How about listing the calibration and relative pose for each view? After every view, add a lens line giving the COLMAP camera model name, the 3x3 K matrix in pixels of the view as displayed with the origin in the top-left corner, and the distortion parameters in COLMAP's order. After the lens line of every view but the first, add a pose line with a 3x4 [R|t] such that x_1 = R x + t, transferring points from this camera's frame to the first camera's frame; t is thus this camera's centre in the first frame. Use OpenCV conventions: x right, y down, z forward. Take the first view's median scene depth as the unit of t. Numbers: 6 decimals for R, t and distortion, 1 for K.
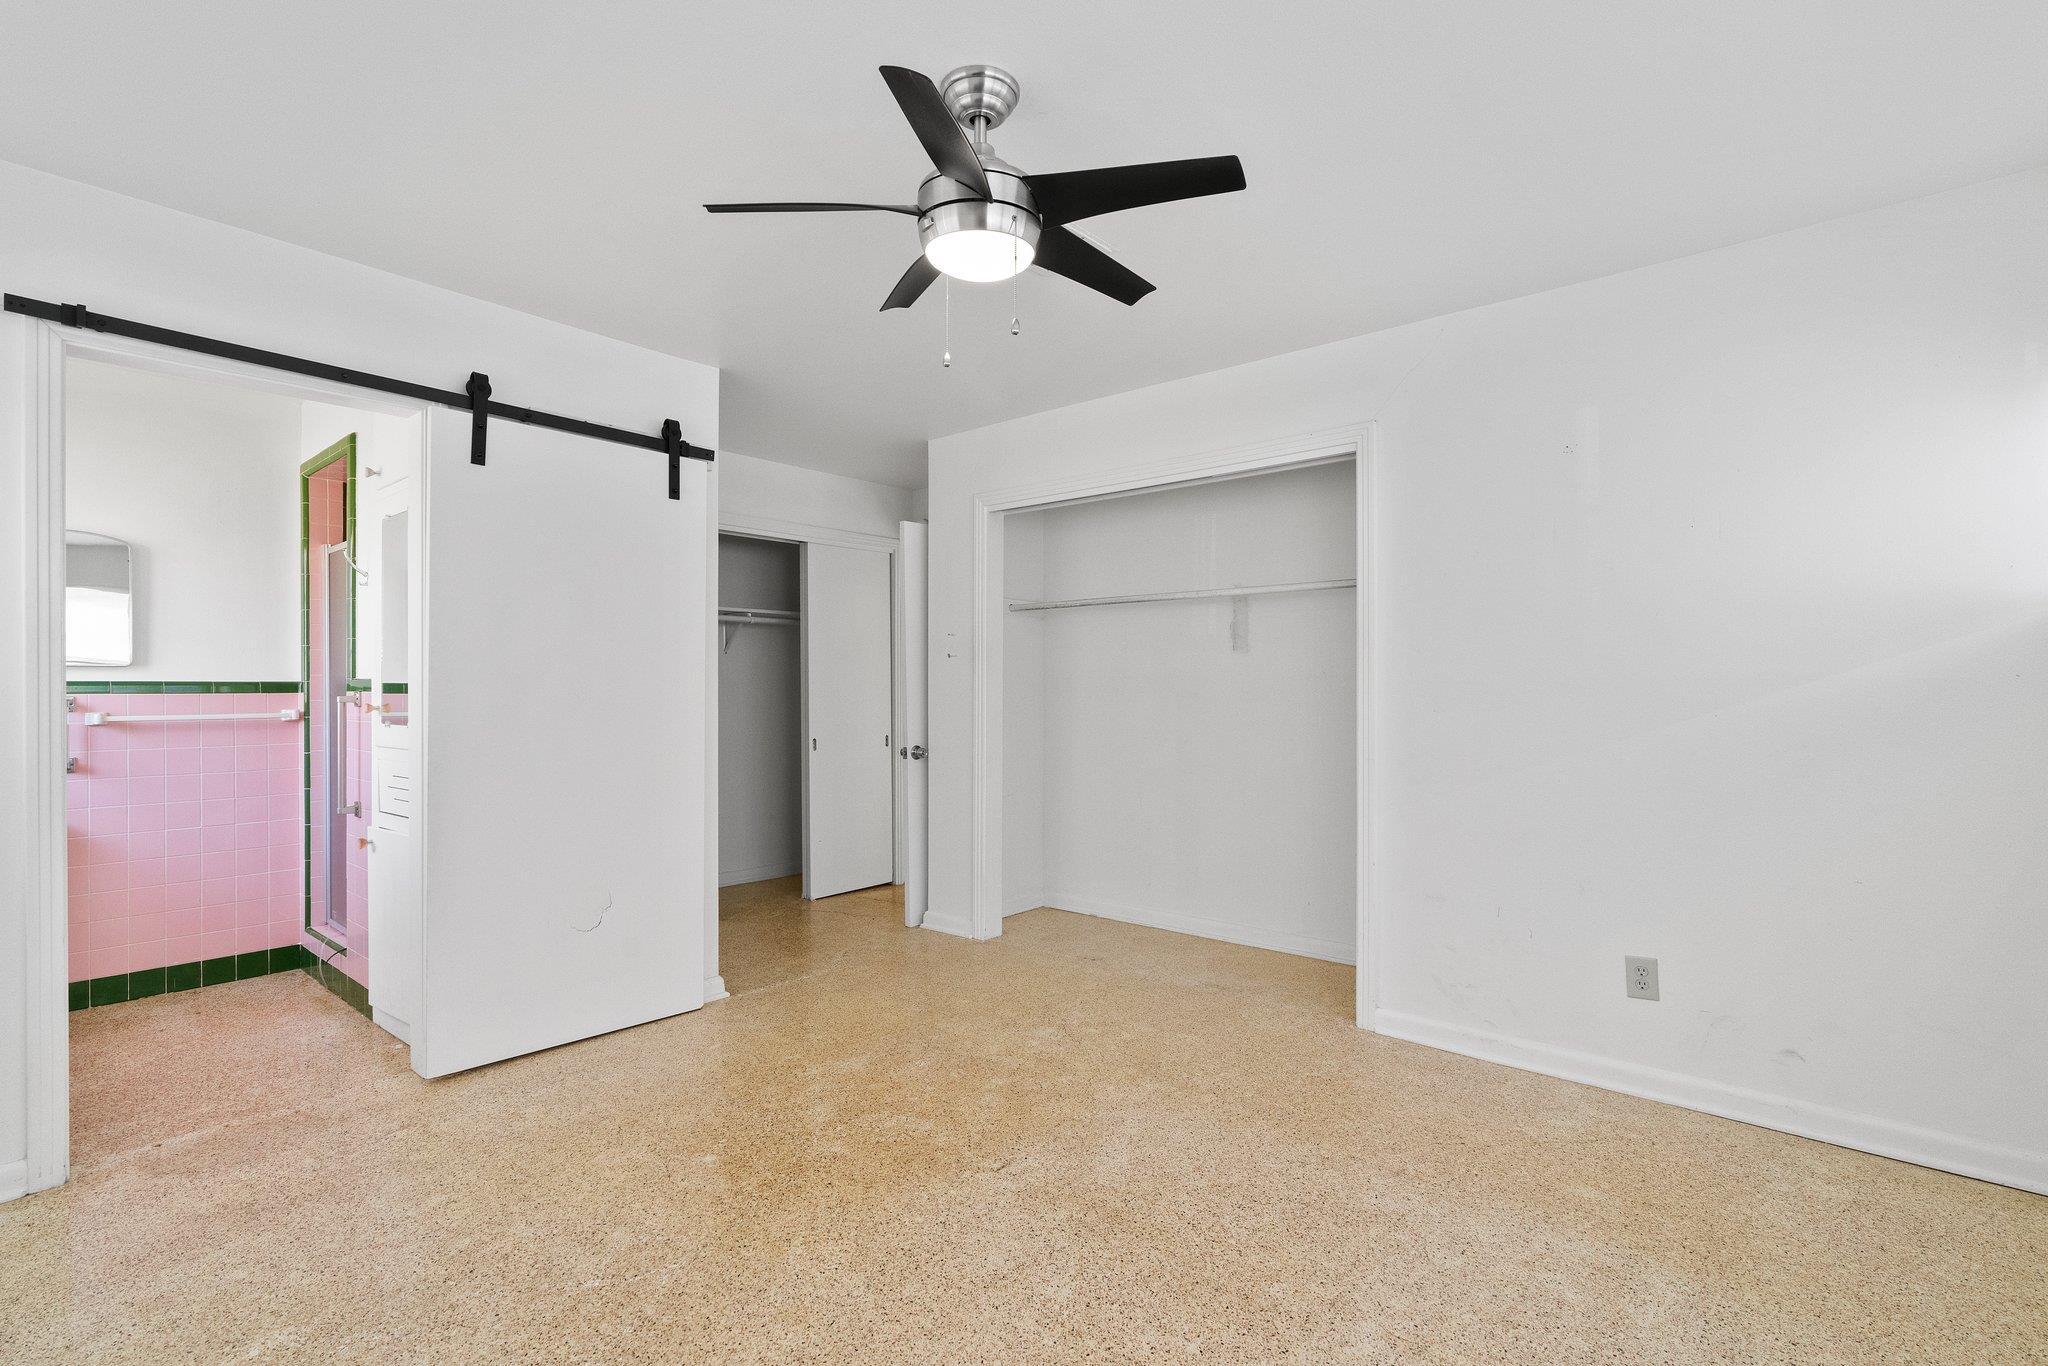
lens RADIAL K [[930.2, 0, 1024.0], [0, 930.2, 688.9], [0, 0, 1]] dist [-0.010514, 0.004046]
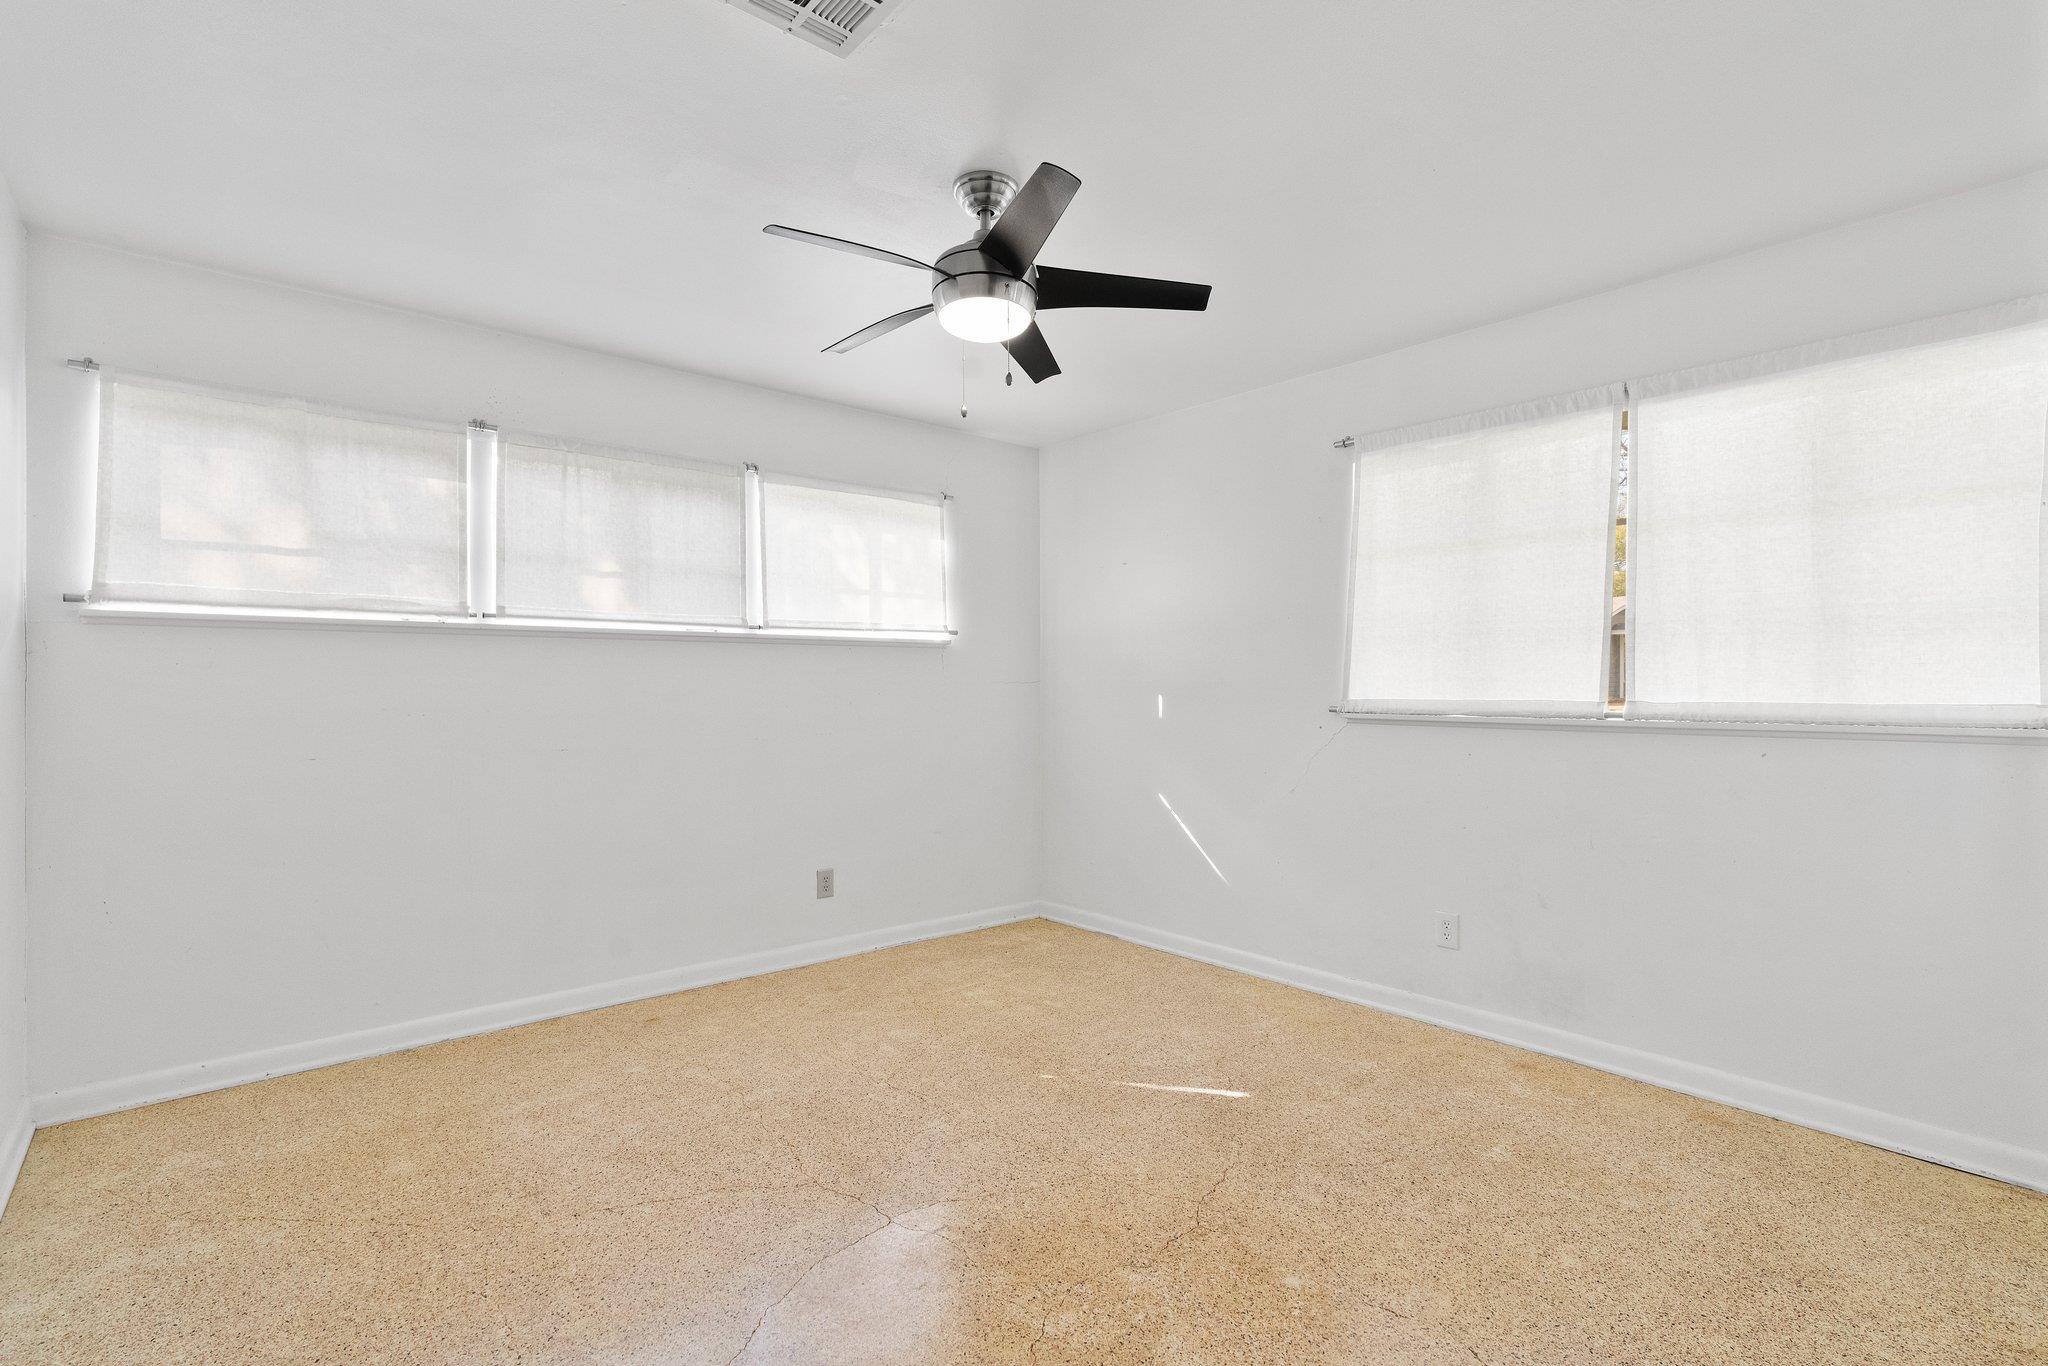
lens RADIAL K [[930.2, 0, 1024.0], [0, 930.2, 688.1], [0, 0, 1]] dist [-0.010514, 0.004046]
pose [[-0.988218, -0.000710, 0.153051, -0.262584], [-0.001066, 0.999997, -0.002242, 0.003695], [-0.153048, -0.002379, -0.988216, 2.041832]]
